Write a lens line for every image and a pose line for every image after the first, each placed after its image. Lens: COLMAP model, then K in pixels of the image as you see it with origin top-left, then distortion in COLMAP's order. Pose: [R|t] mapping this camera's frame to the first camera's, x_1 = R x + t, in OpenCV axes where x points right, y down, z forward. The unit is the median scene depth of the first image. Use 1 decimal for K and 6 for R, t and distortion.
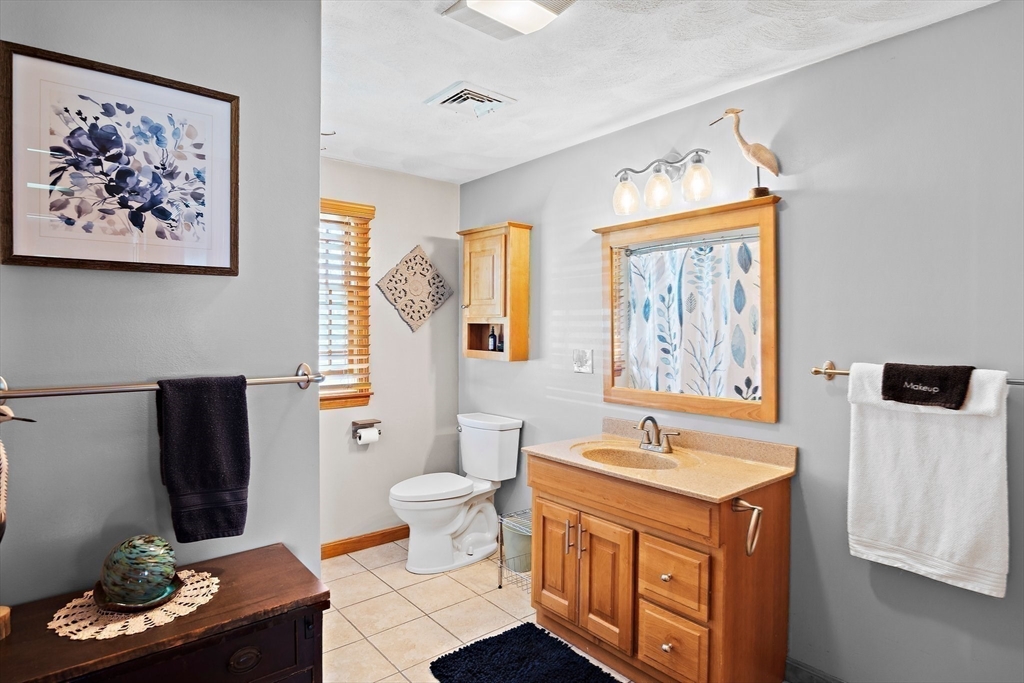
lens RADIAL K [[556.0, 0, 507.3], [0, 556.0, 342.6], [0, 0, 1]] dist [-0.030319, 0.004619]
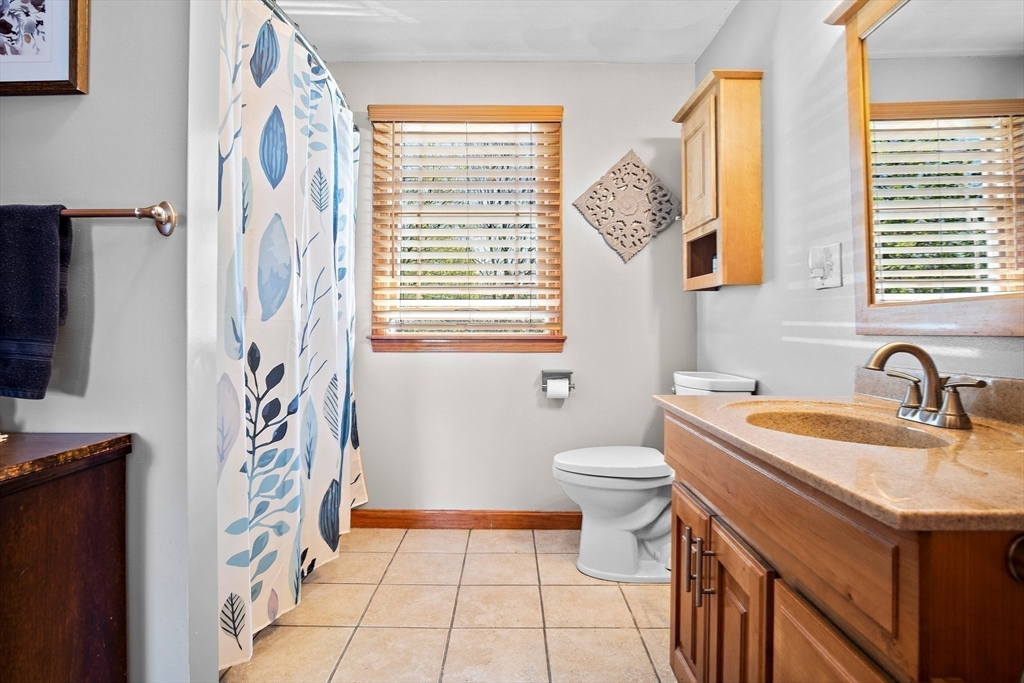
lens RADIAL K [[556.0, 0, 518.6], [0, 556.0, 322.1], [0, 0, 1]] dist [-0.030319, 0.004619]
pose [[0.774702, -0.009101, -0.632261, 0.219428], [-0.016146, 0.999286, -0.034168, 0.100333], [0.632120, 0.036678, 0.774002, 0.332355]]
